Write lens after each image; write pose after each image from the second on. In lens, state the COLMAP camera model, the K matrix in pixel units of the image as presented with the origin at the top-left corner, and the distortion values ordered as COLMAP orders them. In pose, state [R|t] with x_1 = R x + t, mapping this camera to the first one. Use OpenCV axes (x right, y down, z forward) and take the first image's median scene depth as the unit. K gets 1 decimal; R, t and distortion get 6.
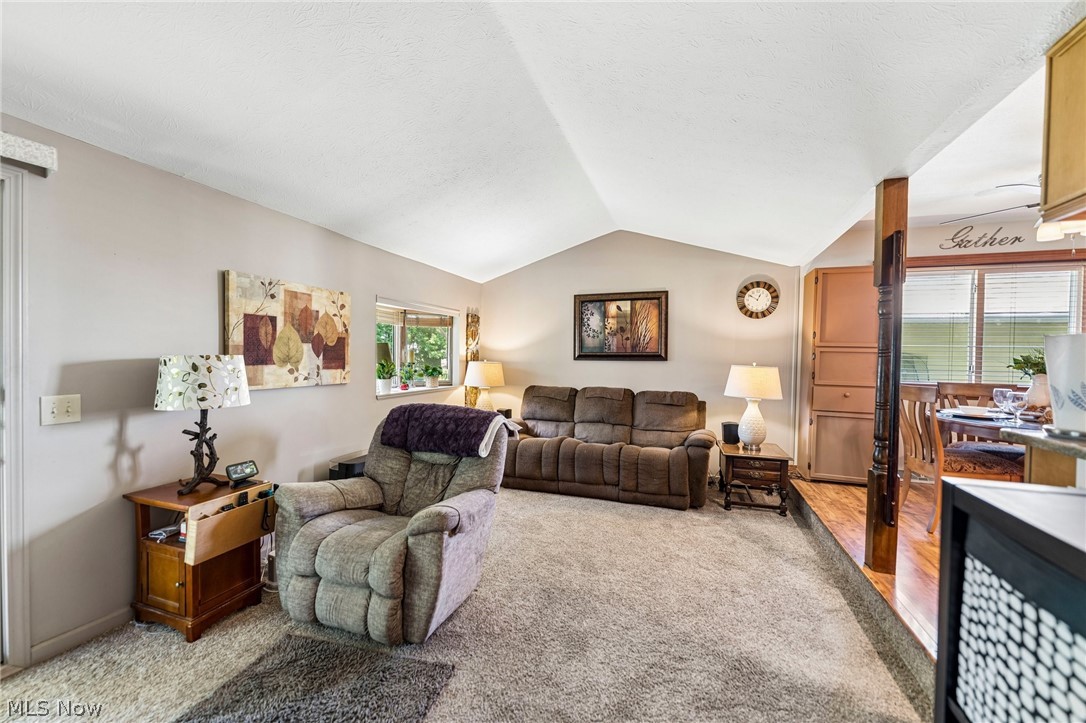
lens RADIAL K [[431.4, 0, 541.9], [0, 431.4, 363.7], [0, 0, 1]] dist [0.002652, -0.000051]
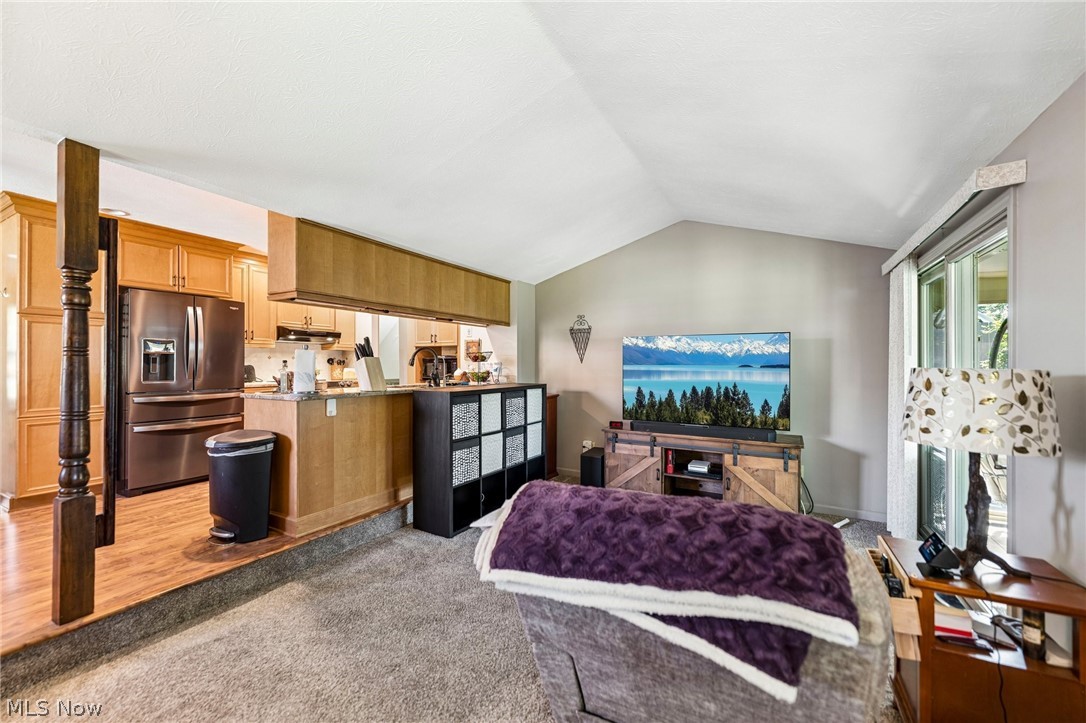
lens RADIAL K [[432.4, 0, 538.4], [0, 432.4, 365.2], [0, 0, 1]] dist [-0.001178, -0.000168]
pose [[-0.983898, -0.016176, 0.177996, -0.135199], [-0.013423, 0.999771, 0.016661, -0.014450], [-0.178224, 0.014003, -0.983890, 1.025968]]
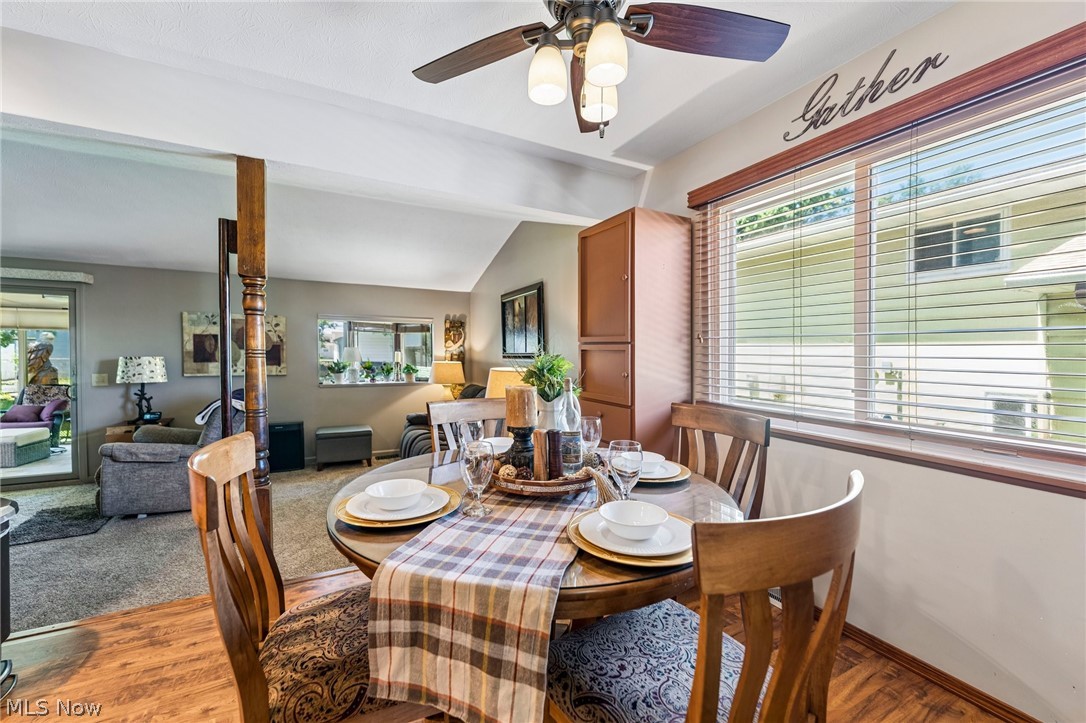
lens RADIAL K [[432.8, 0, 543.4], [0, 432.8, 364.8], [0, 0, 1]] dist [-0.000127, -0.000293]
pose [[0.727151, 0.010072, -0.686403, 1.144543], [-0.008914, 0.999947, 0.005229, -0.006267], [0.686419, 0.002316, 0.727202, 0.471848]]
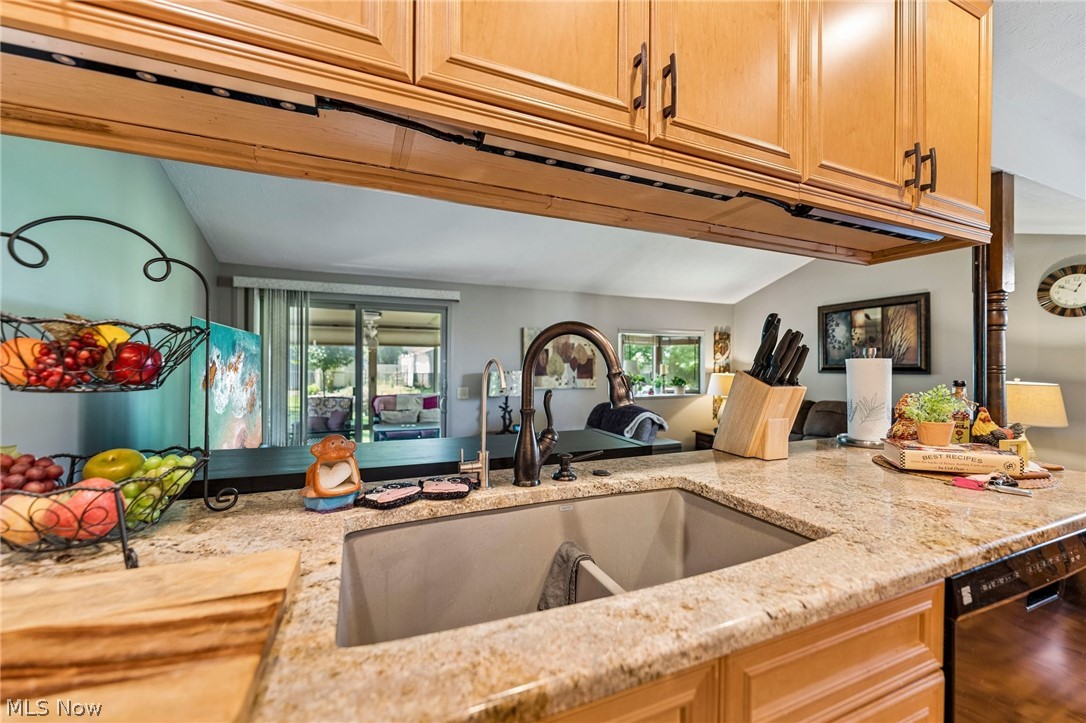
lens RADIAL K [[429.2, 0, 543.0], [0, 429.2, 361.5], [0, 0, 1]] dist [-0.001654, -0.000297]
pose [[0.675886, -0.015082, -0.736852, 0.510615], [-0.005204, 0.999668, -0.025235, -0.008674], [0.736987, 0.020891, 0.675583, -0.165571]]
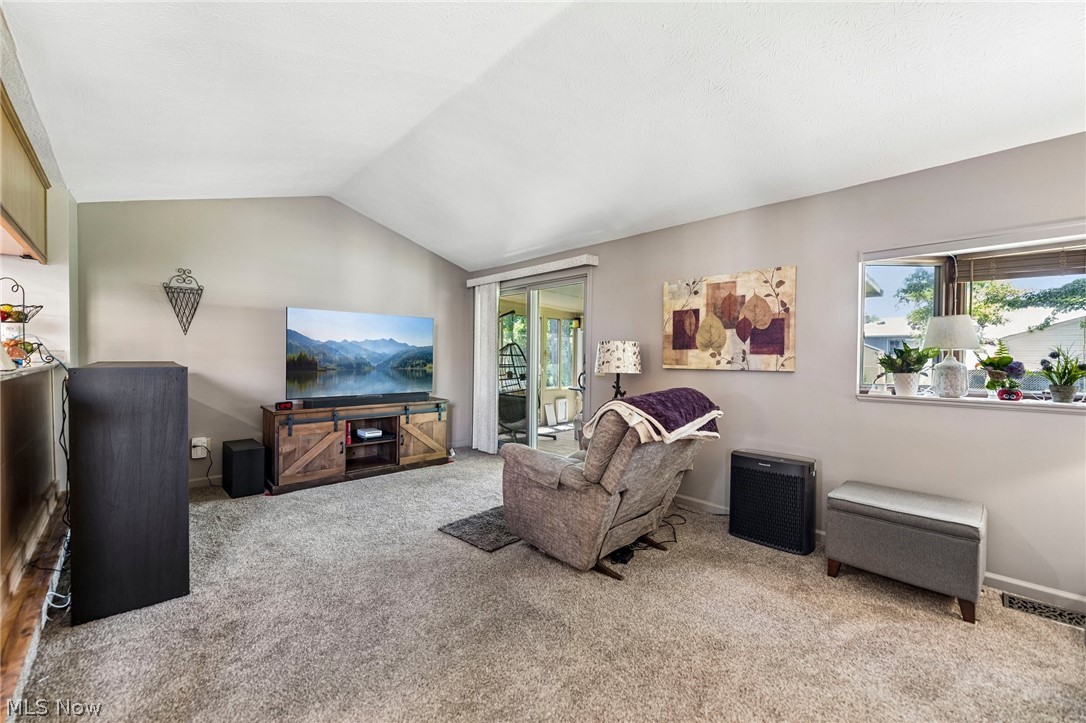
lens RADIAL K [[431.6, 0, 544.8], [0, 431.6, 367.2], [0, 0, 1]] dist [-0.006306, -0.000202]
pose [[-0.447240, 0.003009, -0.894409, 0.478418], [-0.029108, 0.999416, 0.017918, 0.032221], [0.893940, 0.034048, -0.446891, 0.862141]]
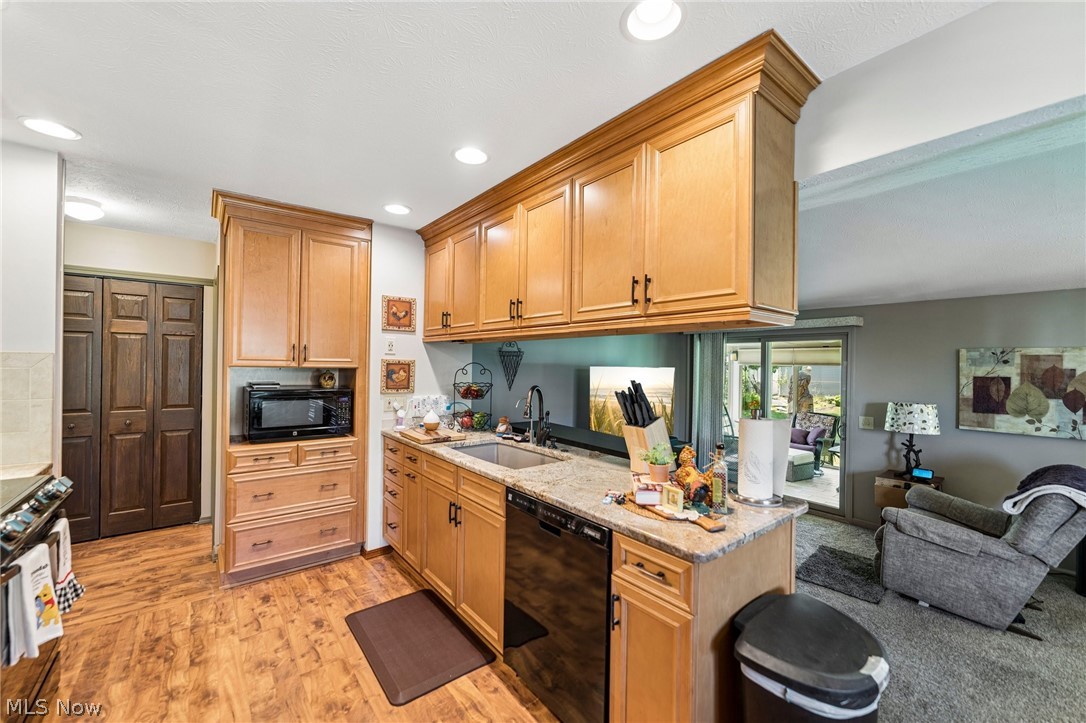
lens RADIAL K [[432.8, 0, 543.4], [0, 432.8, 364.8], [0, 0, 1]] dist [-0.000127, -0.000293]
pose [[-0.530416, -0.022890, -0.847429, 0.900656], [-0.035951, 0.999343, -0.004491, -0.067404], [0.846975, 0.028084, -0.530890, 0.377821]]
